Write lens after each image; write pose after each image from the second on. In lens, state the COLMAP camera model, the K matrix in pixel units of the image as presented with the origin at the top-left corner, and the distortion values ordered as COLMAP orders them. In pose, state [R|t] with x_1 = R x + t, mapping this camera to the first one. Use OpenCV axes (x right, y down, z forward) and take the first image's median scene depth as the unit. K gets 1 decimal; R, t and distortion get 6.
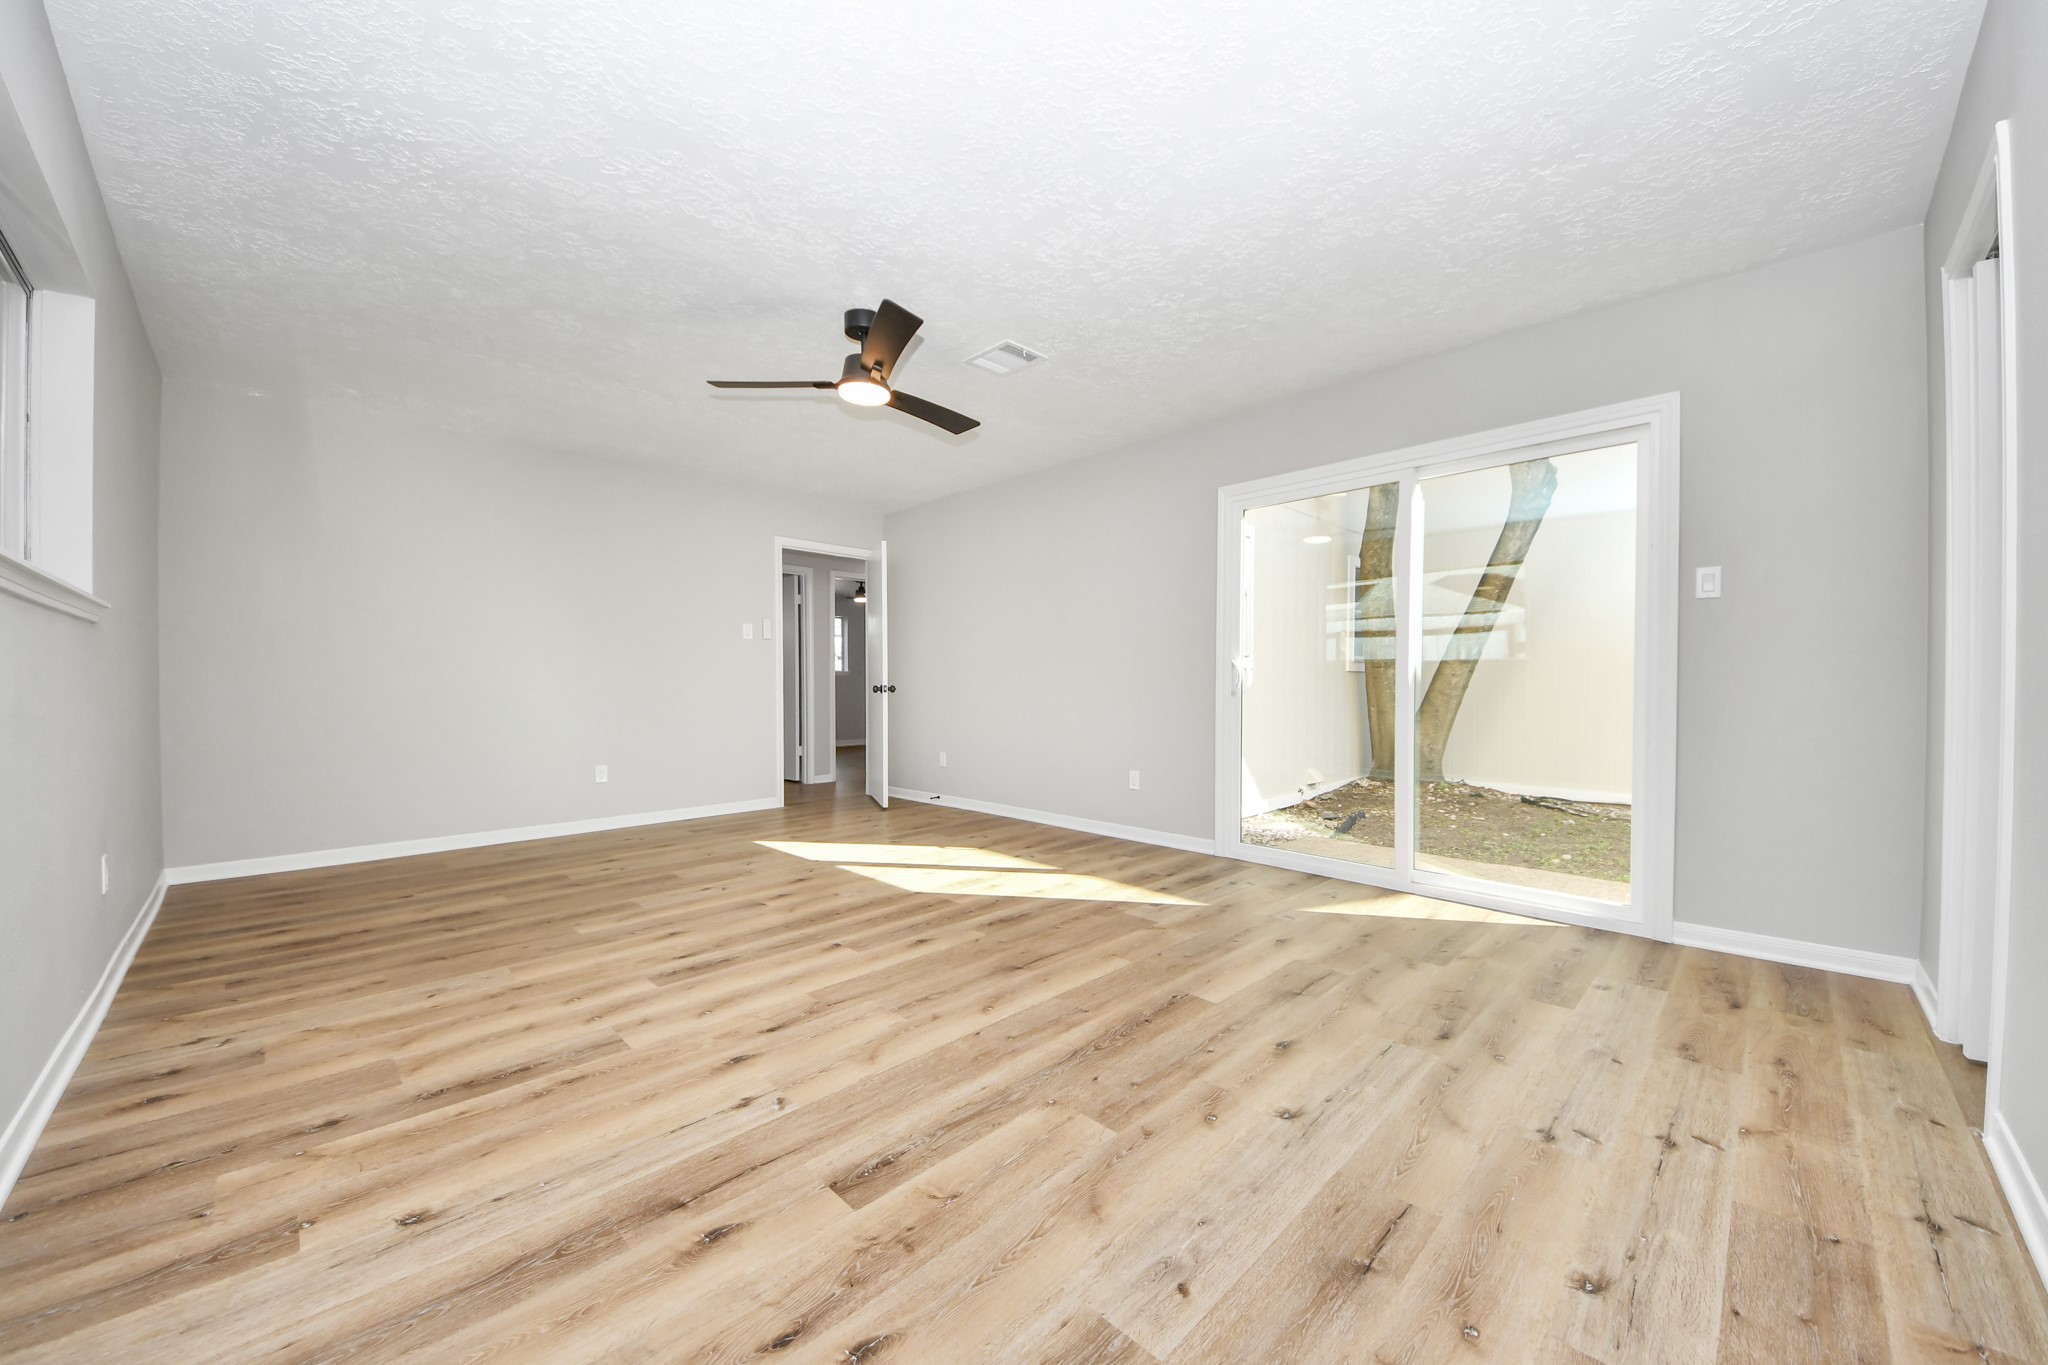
lens RADIAL K [[754.0, 0, 1017.0], [0, 754.0, 696.2], [0, 0, 1]] dist [-0.001027, -0.000275]
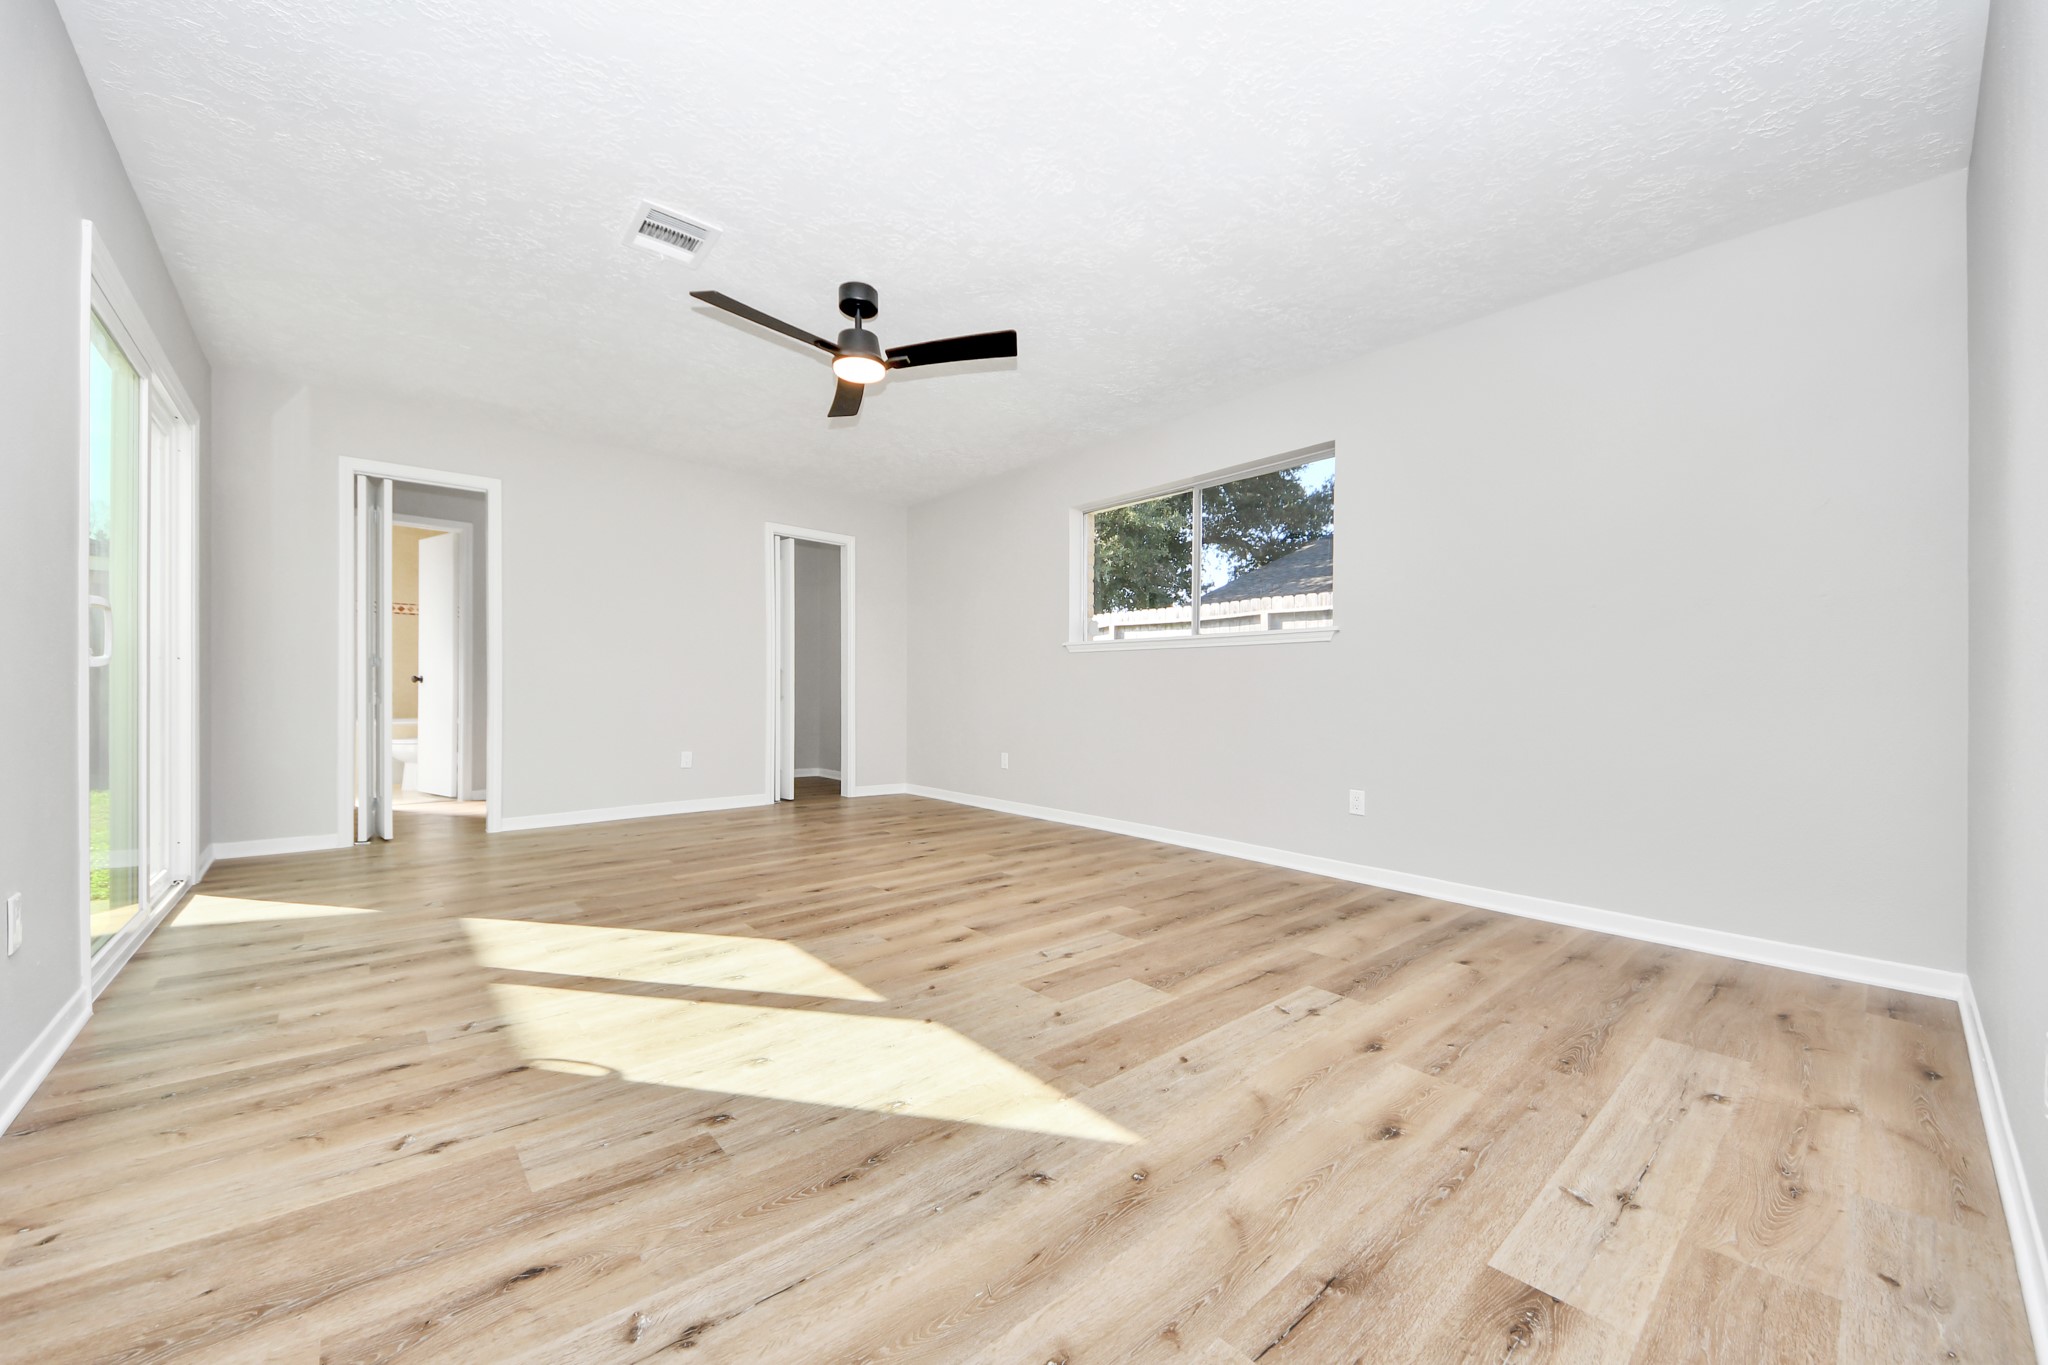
lens RADIAL K [[754.0, 0, 1017.0], [0, 754.0, 696.2], [0, 0, 1]] dist [-0.001027, -0.000275]
pose [[-0.997776, -0.014012, 0.065162, -0.438109], [-0.013104, 0.999811, 0.014341, 0.001205], [-0.065351, 0.013455, -0.997772, 1.842237]]
